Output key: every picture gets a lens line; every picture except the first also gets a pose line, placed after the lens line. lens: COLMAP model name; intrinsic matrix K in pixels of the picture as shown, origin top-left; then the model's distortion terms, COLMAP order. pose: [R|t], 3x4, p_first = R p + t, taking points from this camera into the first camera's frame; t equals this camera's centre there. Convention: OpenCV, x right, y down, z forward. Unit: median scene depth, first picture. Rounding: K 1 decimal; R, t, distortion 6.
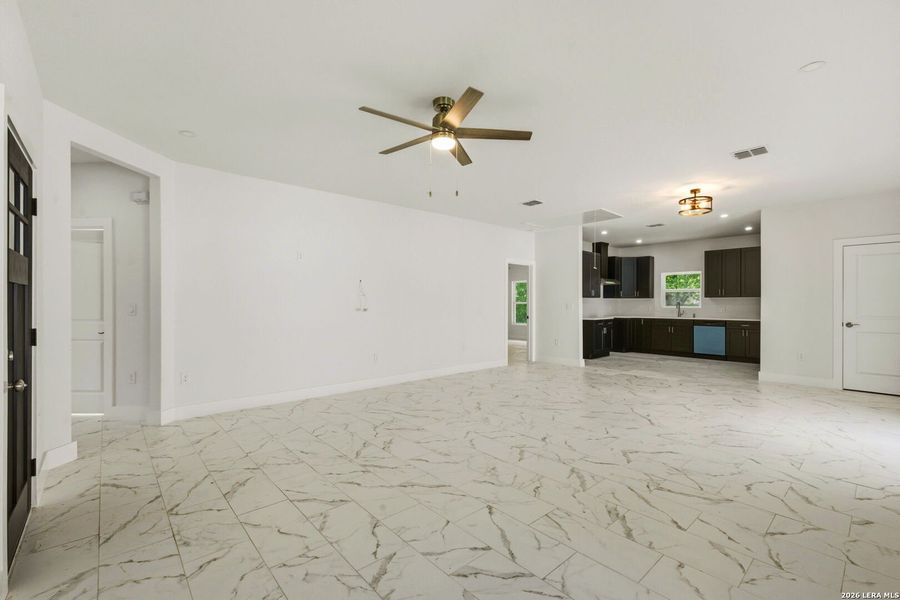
lens RADIAL K [[388.6, 0, 448.7], [0, 388.6, 304.5], [0, 0, 1]] dist [-0.000511, -0.000053]
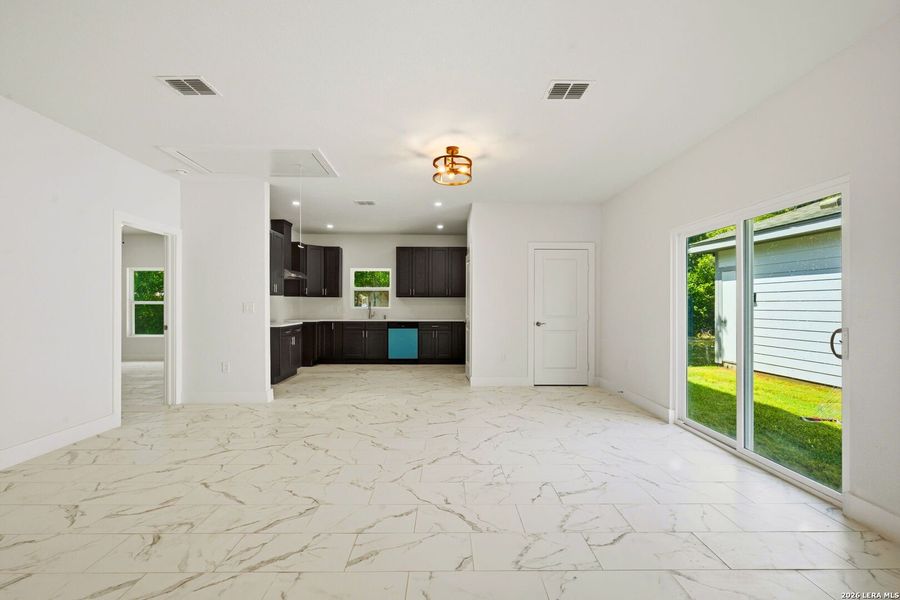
lens RADIAL K [[388.6, 0, 448.7], [0, 388.6, 304.5], [0, 0, 1]] dist [-0.000511, -0.000053]
pose [[0.653830, 0.000236, 0.756641, 0.048569], [0.000840, 0.999999, -0.001037, 0.000199], [-0.756641, 0.001313, 0.653829, 0.346255]]
